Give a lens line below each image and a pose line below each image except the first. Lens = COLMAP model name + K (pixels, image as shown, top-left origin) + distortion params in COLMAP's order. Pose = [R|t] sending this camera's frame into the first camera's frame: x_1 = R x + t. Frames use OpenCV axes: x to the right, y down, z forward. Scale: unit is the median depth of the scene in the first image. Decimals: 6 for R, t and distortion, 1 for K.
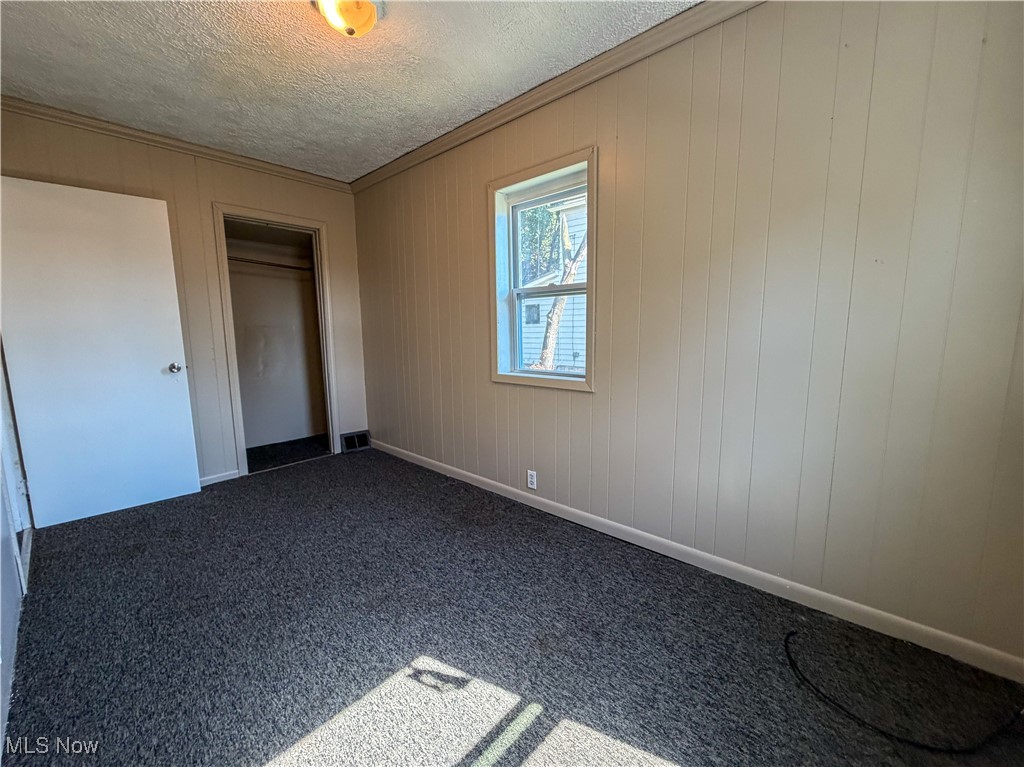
lens RADIAL K [[412.9, 0, 514.9], [0, 412.9, 385.8], [0, 0, 1]] dist [-0.000290, 0.000017]
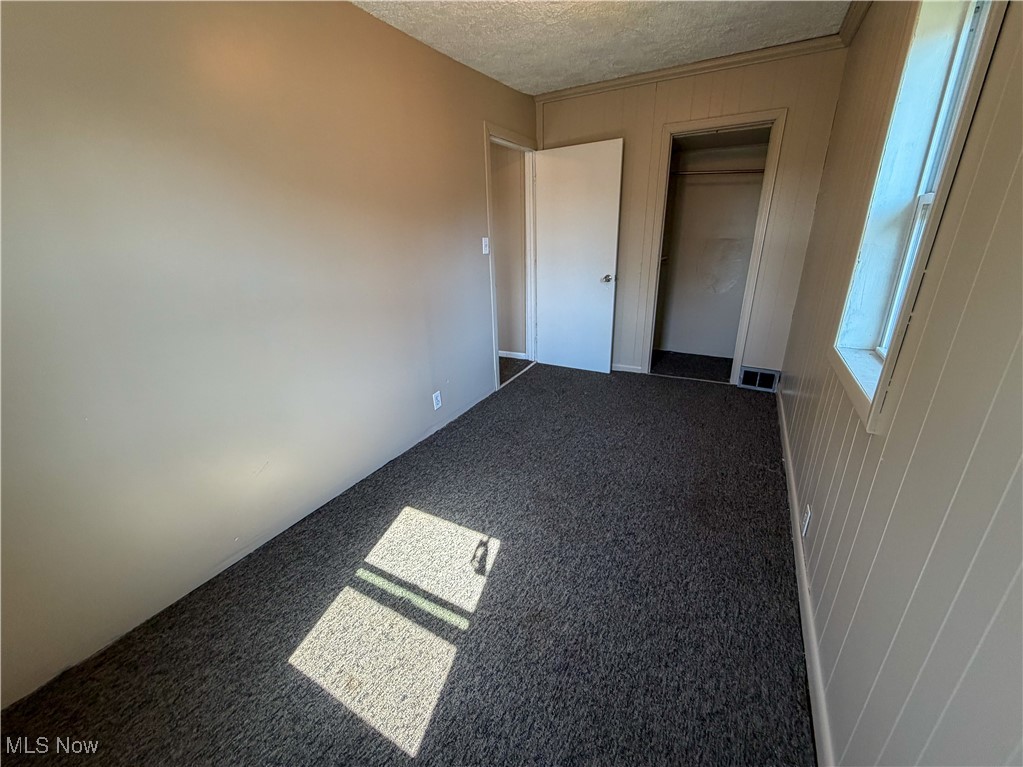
lens RADIAL K [[412.5, 0, 514.4], [0, 412.5, 385.8], [0, 0, 1]] dist [-0.000290, 0.000017]
pose [[0.233098, 0.348106, -0.908013, 0.511948], [-0.107632, 0.937233, 0.331677, -0.151512], [0.966478, 0.020418, 0.255935, 0.455400]]
